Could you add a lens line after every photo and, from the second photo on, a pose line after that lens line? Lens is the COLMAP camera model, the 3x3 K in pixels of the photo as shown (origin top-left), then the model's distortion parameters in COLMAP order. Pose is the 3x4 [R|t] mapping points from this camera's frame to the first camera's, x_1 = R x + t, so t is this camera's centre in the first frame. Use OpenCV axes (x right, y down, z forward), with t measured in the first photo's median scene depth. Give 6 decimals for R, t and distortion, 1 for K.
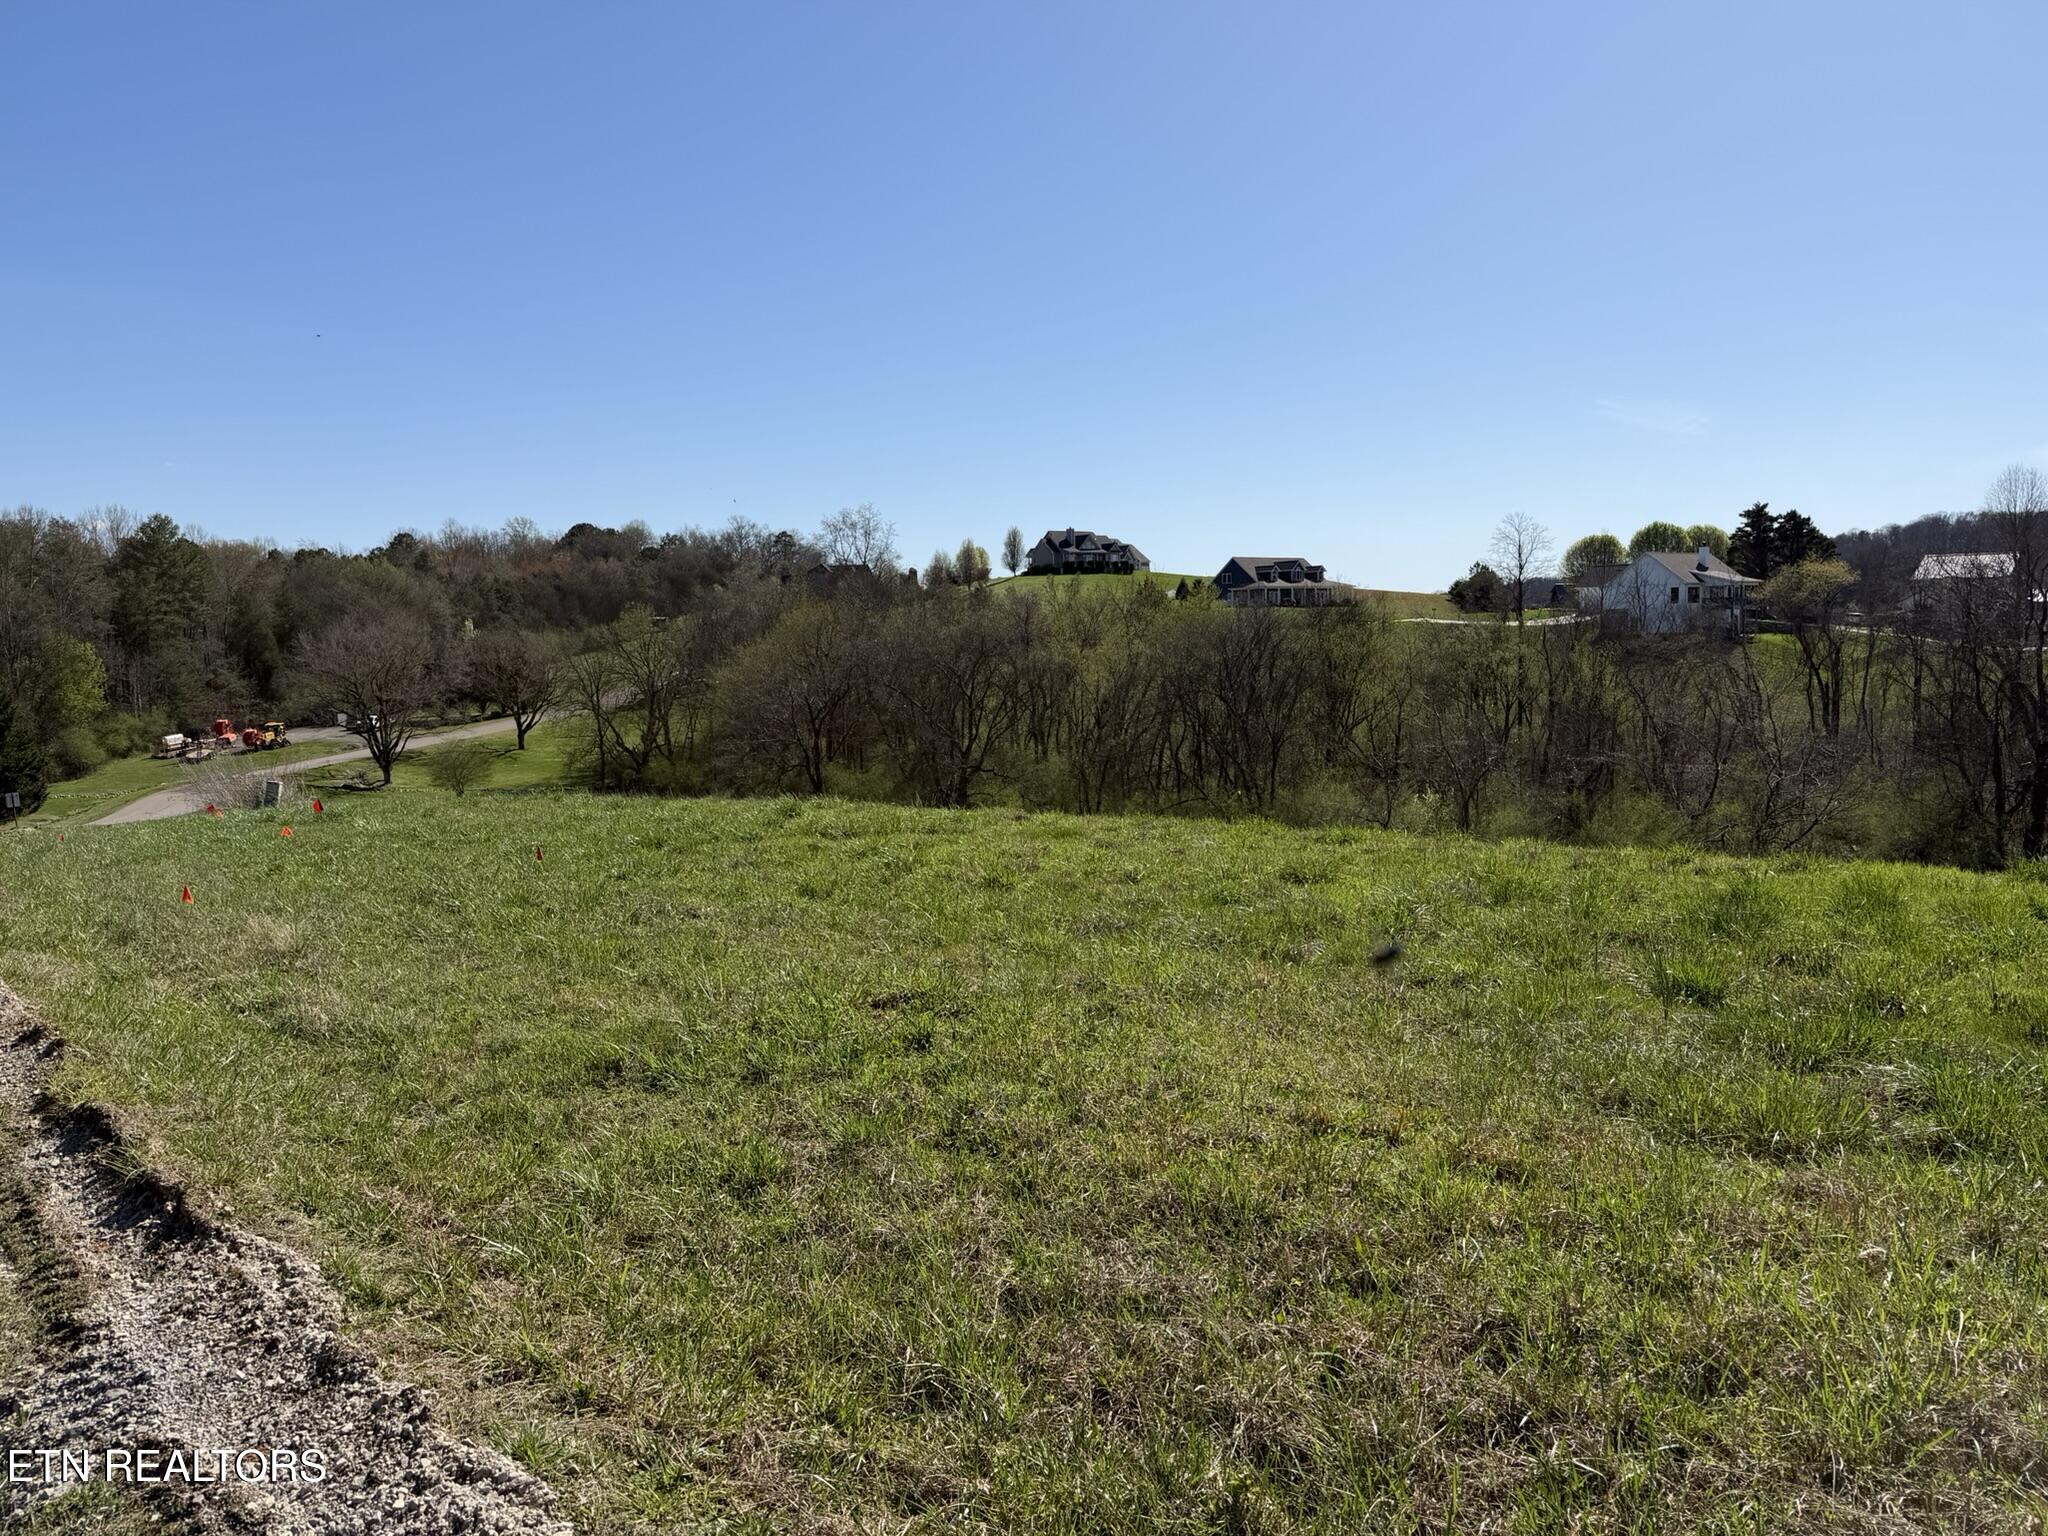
lens RADIAL K [[1421.1, 0, 1014.4], [0, 1421.1, 759.4], [0, 0, 1]] dist [0.102105, -0.147456]
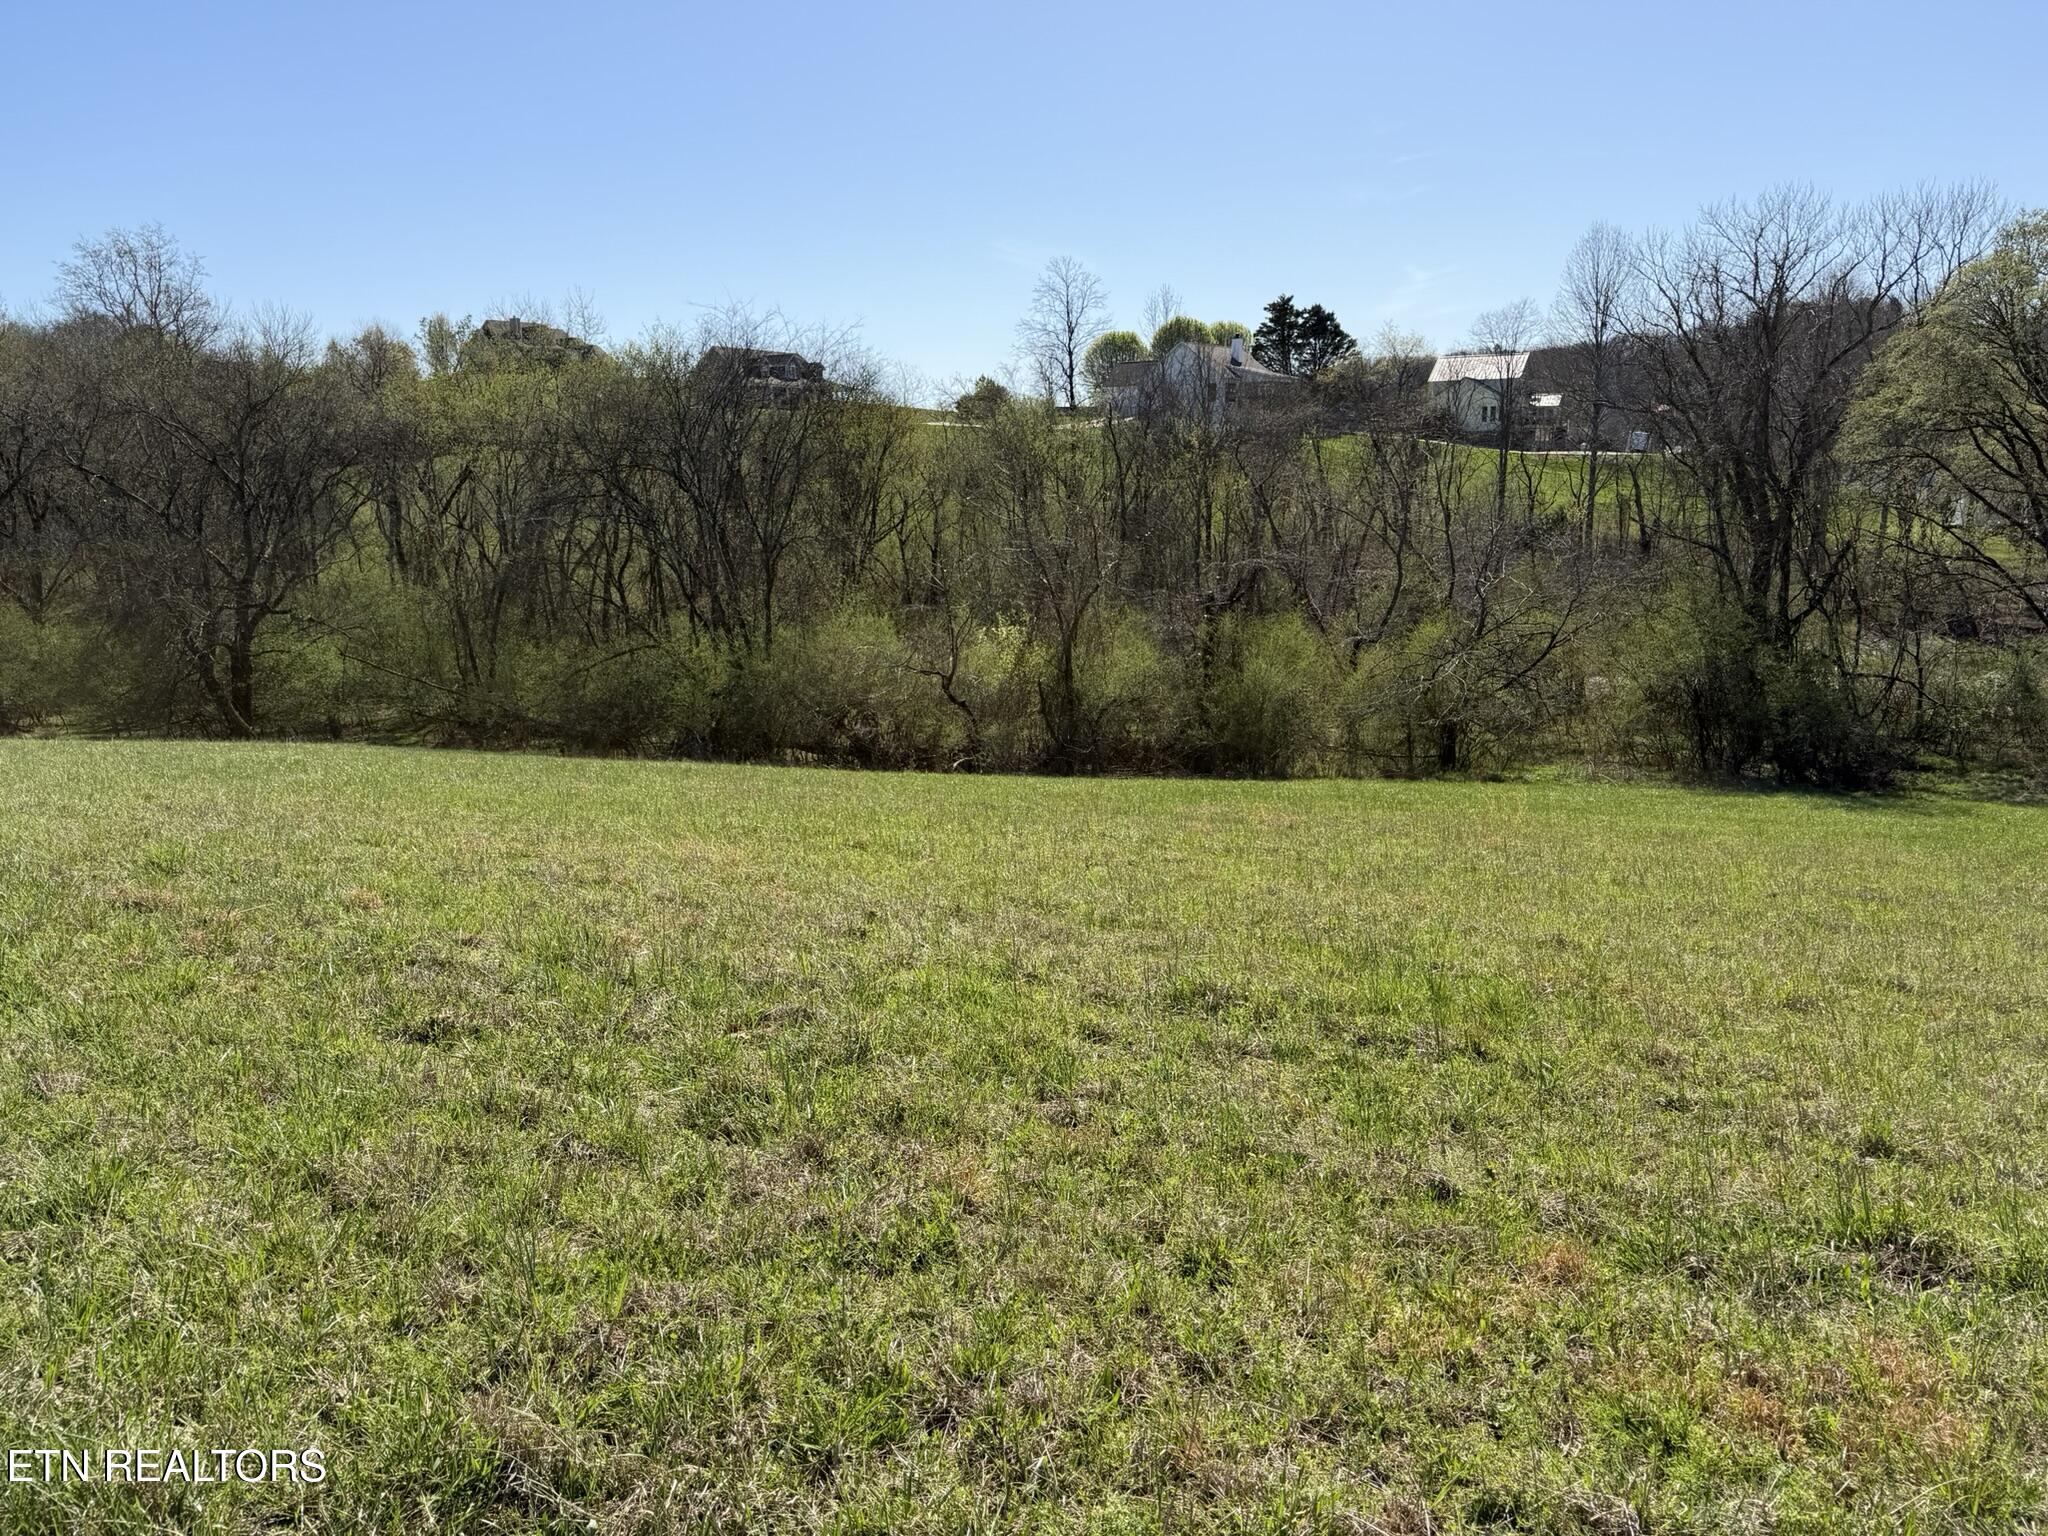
lens RADIAL K [[1421.1, 0, 1006.5], [0, 1421.1, 769.1], [0, 0, 1]] dist [0.102105, -0.147456]
pose [[0.943600, -0.067156, 0.324206, 0.034254], [0.028562, 0.992074, 0.122368, 0.004216], [-0.329854, -0.106207, 0.938039, 0.172799]]
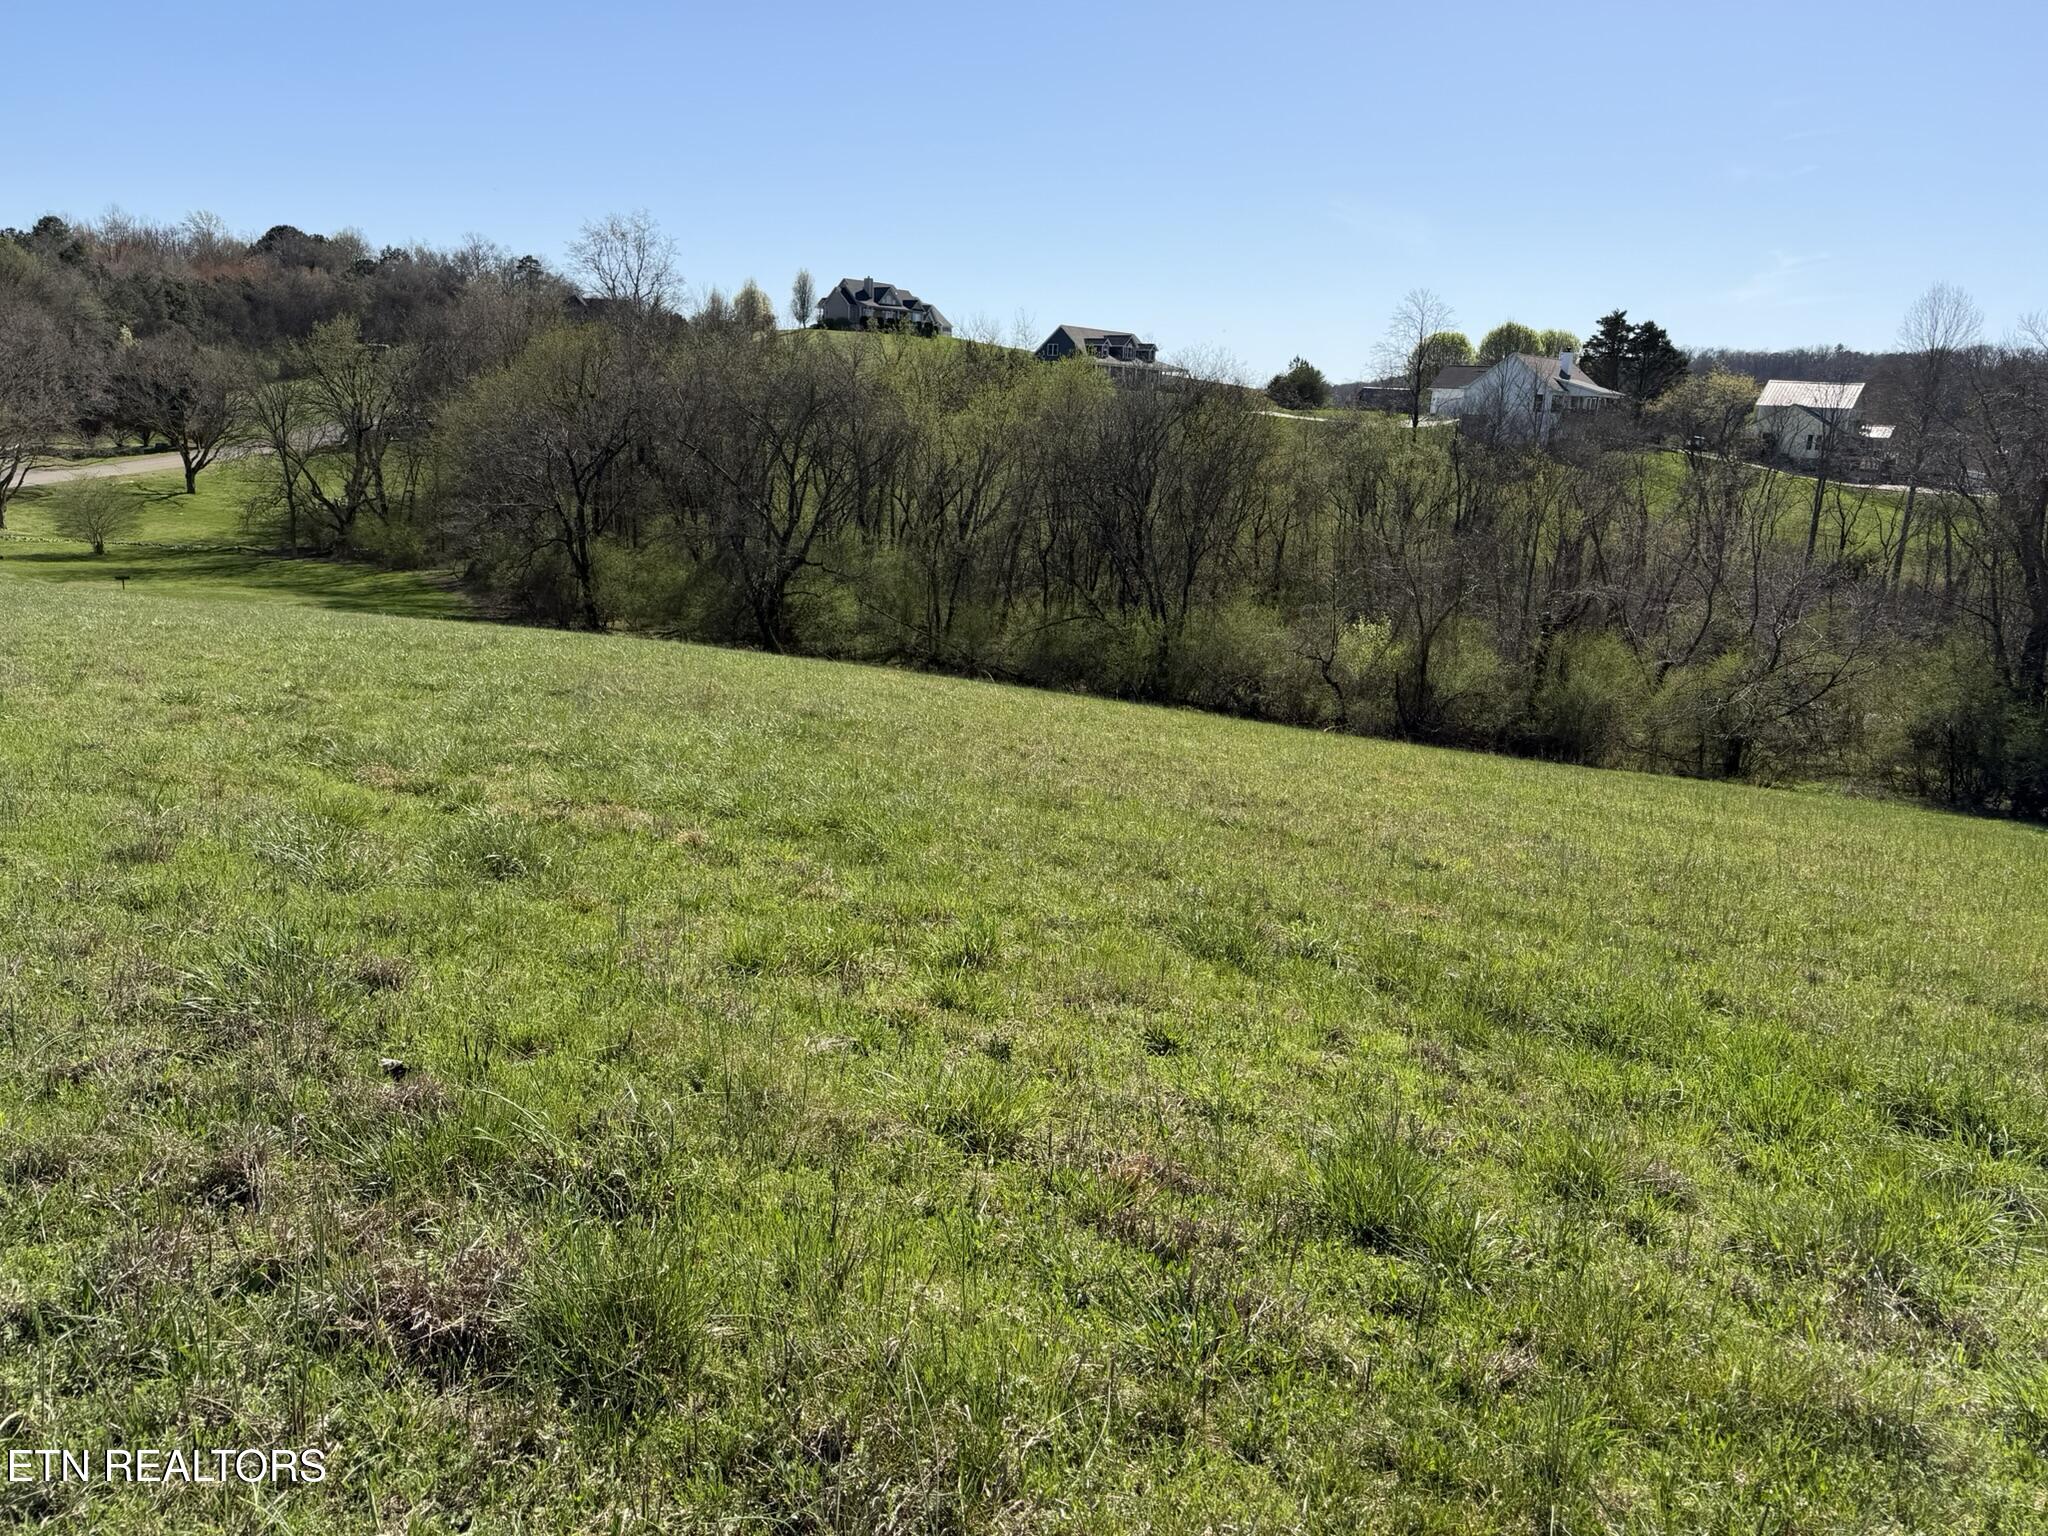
lens RADIAL K [[1421.1, 0, 1035.3], [0, 1421.1, 782.9], [0, 0, 1]] dist [0.102105, -0.147456]
pose [[0.983454, 0.027255, 0.179098, -0.018471], [-0.056556, 0.985398, 0.160597, -0.003252], [-0.172106, -0.168069, 0.970635, 0.100993]]
